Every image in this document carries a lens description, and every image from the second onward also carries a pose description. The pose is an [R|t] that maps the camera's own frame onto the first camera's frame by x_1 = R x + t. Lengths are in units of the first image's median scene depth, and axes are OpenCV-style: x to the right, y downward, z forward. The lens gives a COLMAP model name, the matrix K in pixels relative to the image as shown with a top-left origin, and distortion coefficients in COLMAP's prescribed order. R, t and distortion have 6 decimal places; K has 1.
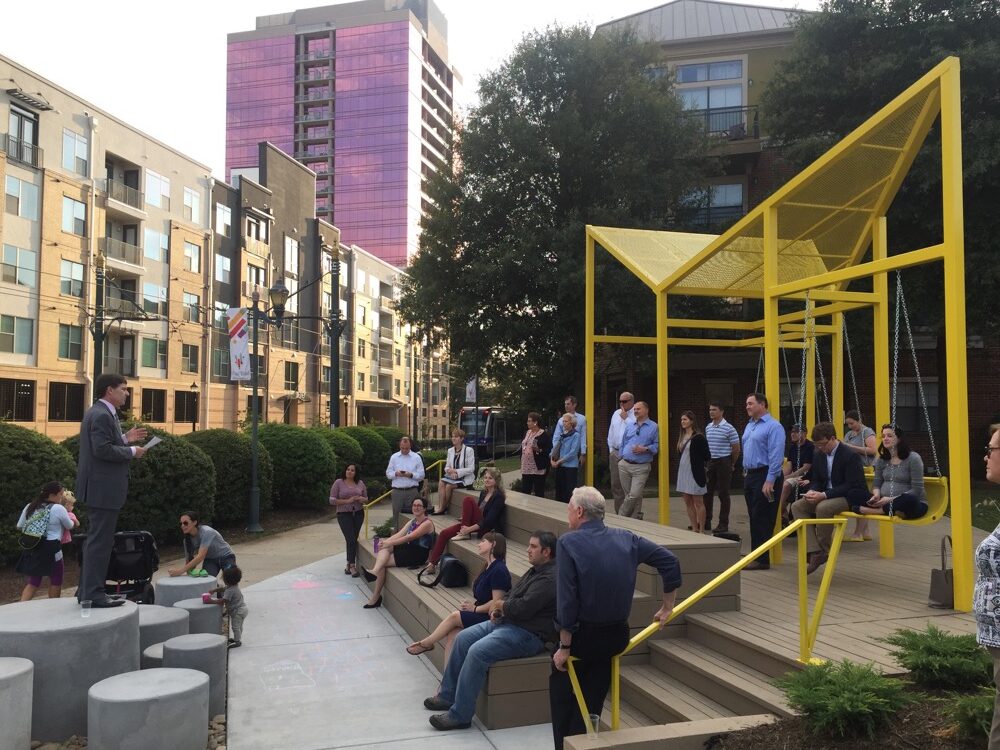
lens RADIAL K [[849.8, 0, 500.0], [0, 849.8, 375.0], [0, 0, 1]] dist [0.091120, -0.126345]
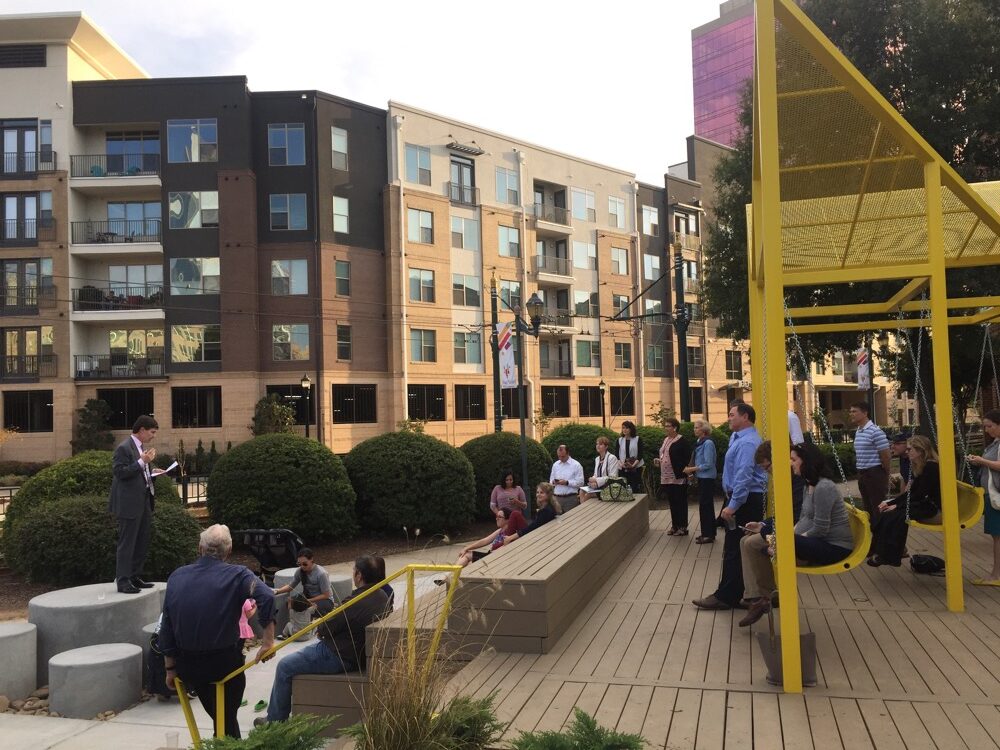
lens RADIAL K [[849.8, 0, 500.0], [0, 849.8, 375.0], [0, 0, 1]] dist [0.091120, -0.126345]
pose [[0.833219, -0.052873, -0.550410, 0.104069], [0.062431, 0.998048, -0.001366, -0.003674], [0.549408, -0.033225, 0.834894, 0.029916]]
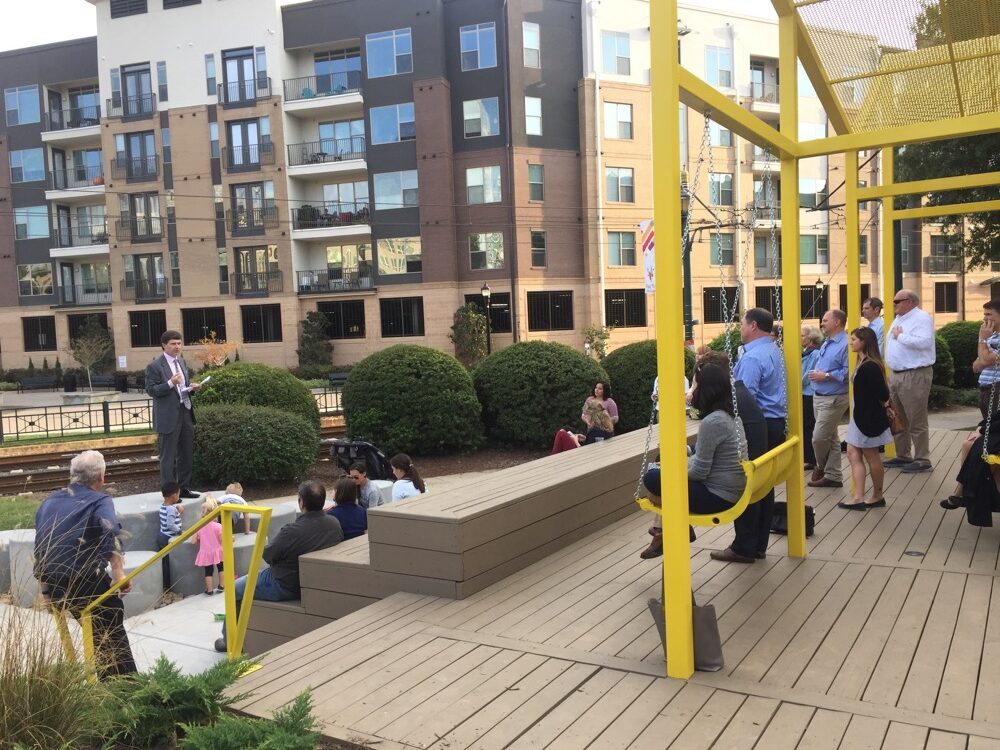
lens RADIAL K [[849.8, 0, 500.0], [0, 849.8, 375.0], [0, 0, 1]] dist [0.091120, -0.126345]
pose [[0.645706, 0.008571, -0.763538, 0.126364], [0.090577, 0.992017, 0.087734, -0.000785], [0.758195, -0.125809, 0.639775, 0.074191]]
